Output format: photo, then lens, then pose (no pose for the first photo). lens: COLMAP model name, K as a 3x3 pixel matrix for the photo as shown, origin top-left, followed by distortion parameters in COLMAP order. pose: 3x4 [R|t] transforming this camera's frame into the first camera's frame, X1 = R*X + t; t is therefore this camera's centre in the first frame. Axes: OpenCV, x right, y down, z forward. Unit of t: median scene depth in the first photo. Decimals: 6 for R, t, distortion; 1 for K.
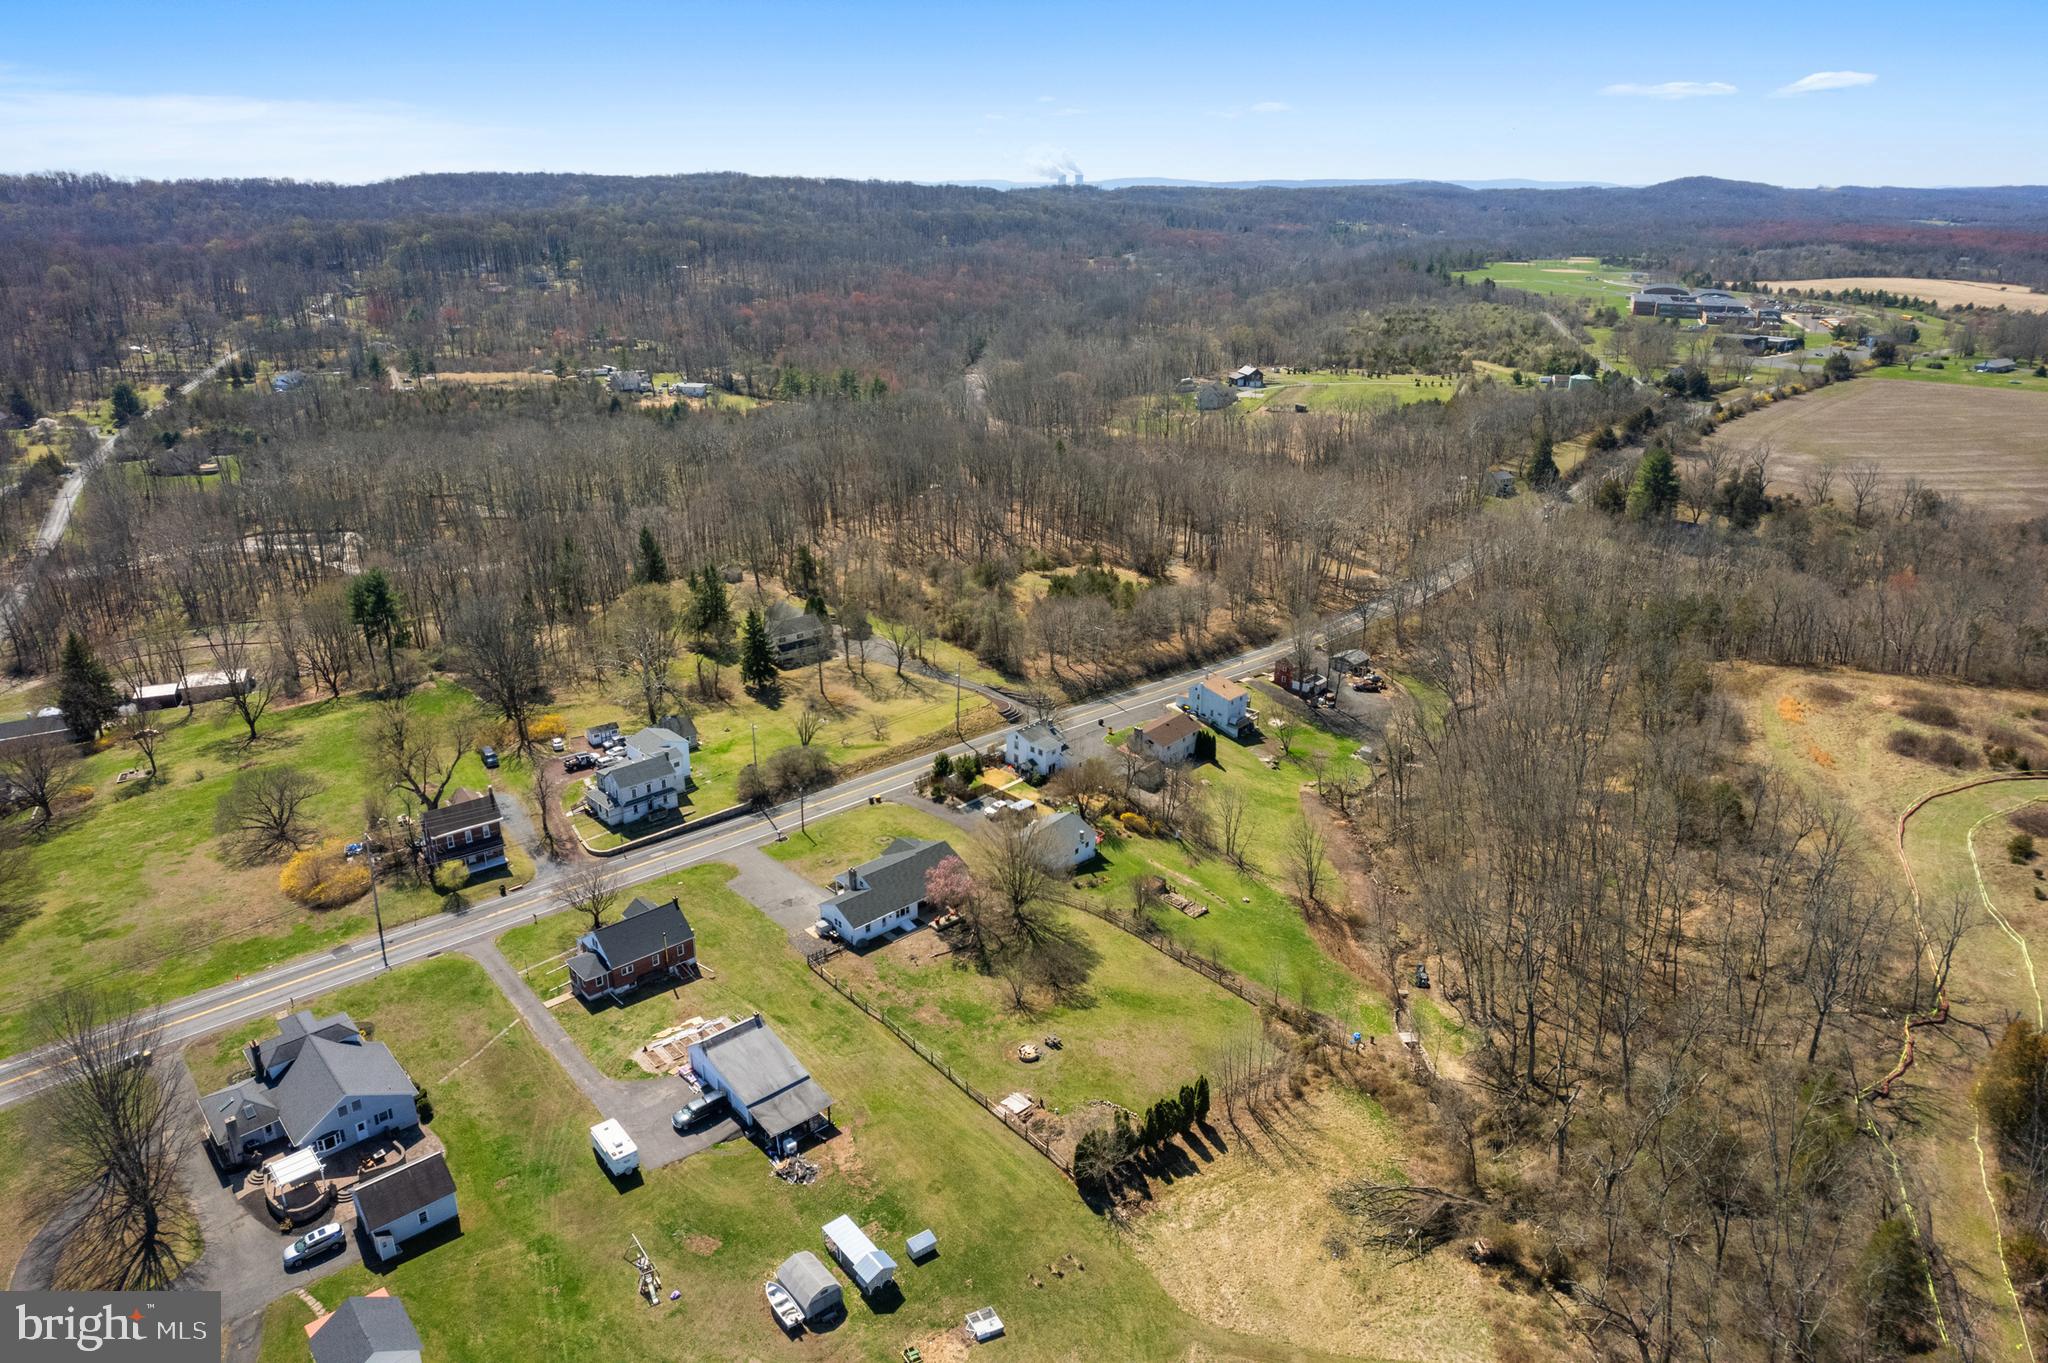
lens RADIAL K [[1331.5, 0, 1004.4], [0, 1331.5, 715.2], [0, 0, 1]] dist [-0.068464, 0.052737]
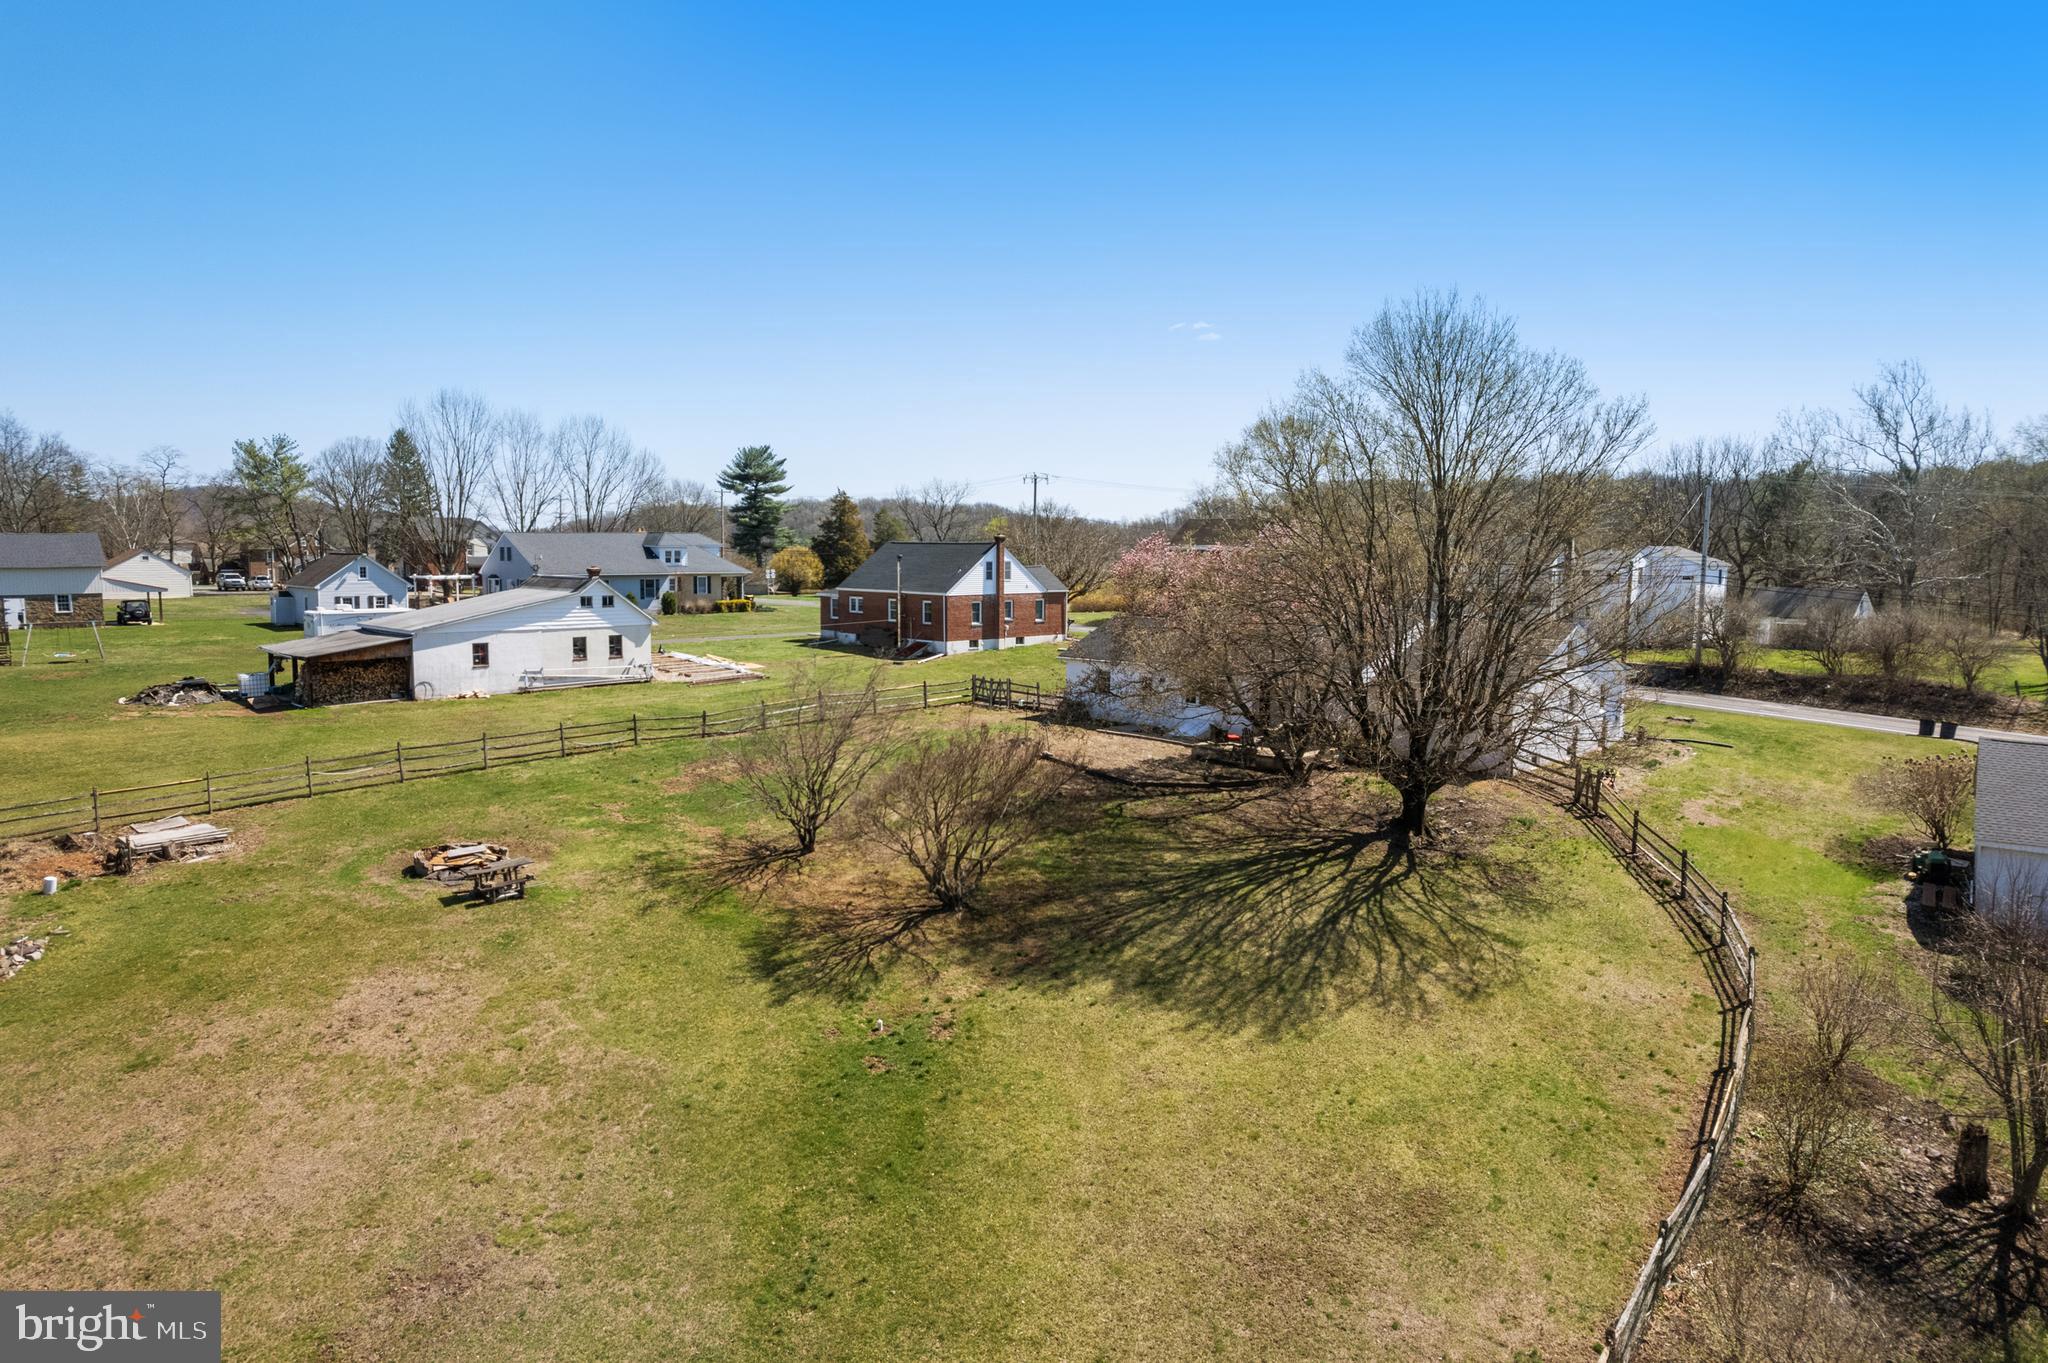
lens RADIAL K [[1306.0, 0, 1003.8], [0, 1306.0, 687.5], [0, 0, 1]] dist [-0.051216, 0.034331]
pose [[0.026697, 0.100350, -0.994594, 0.242803], [-0.386671, 0.918538, 0.082297, 0.143166], [0.921831, 0.382383, 0.063324, 0.953878]]
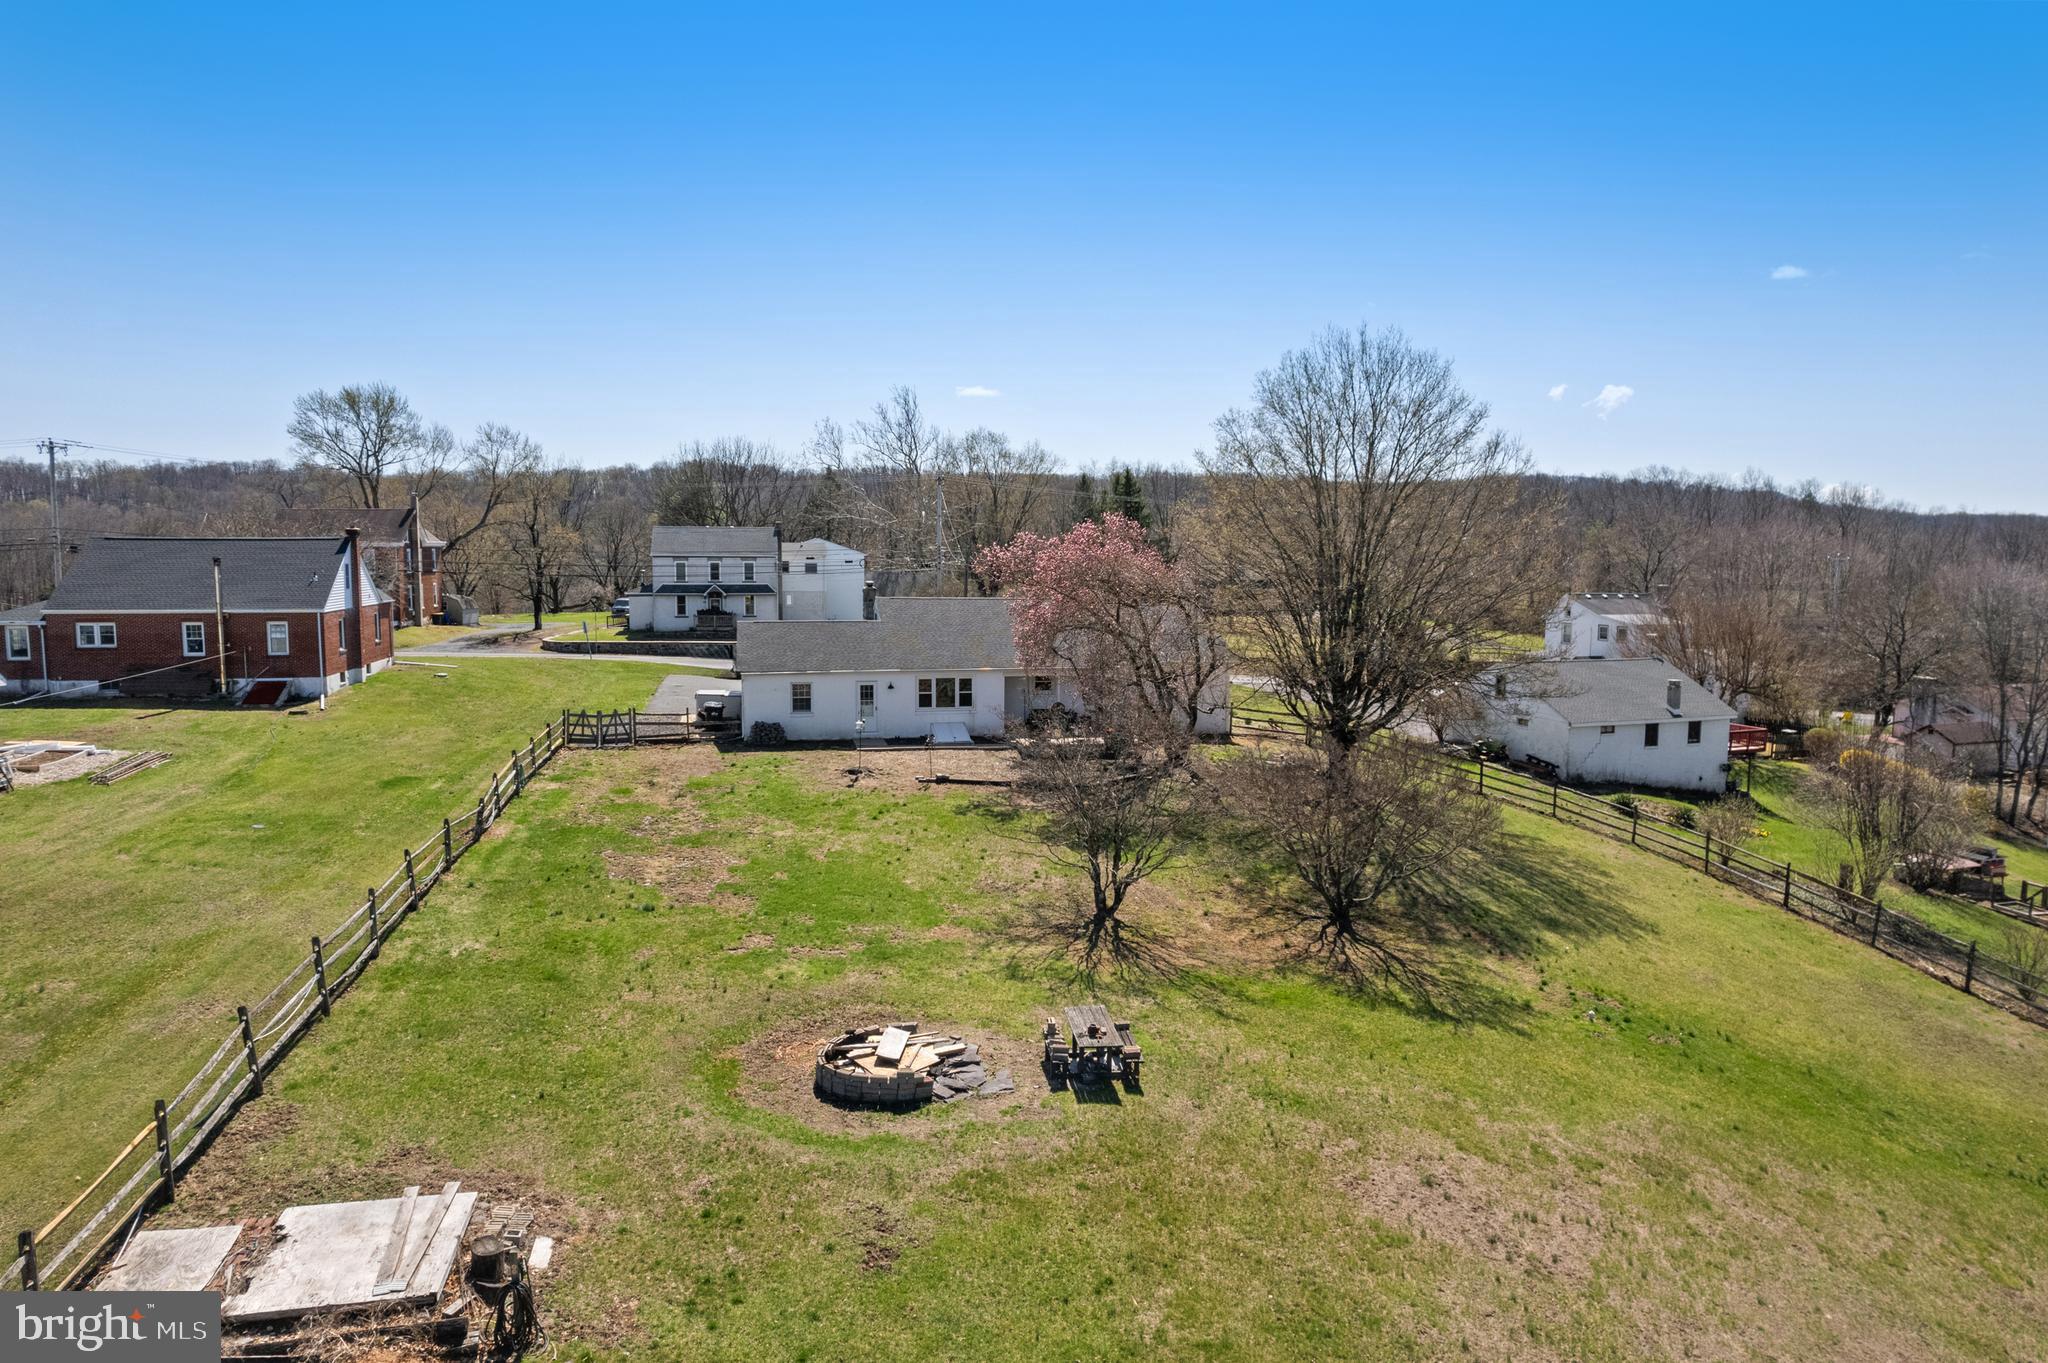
lens RADIAL K [[1331.5, 0, 1004.4], [0, 1331.5, 715.2], [0, 0, 1]] dist [-0.068464, 0.052737]
pose [[0.848471, 0.060641, -0.525757, 0.097594], [-0.197865, 0.957722, -0.208851, 0.218838], [0.490864, 0.281233, 0.824597, 0.772081]]
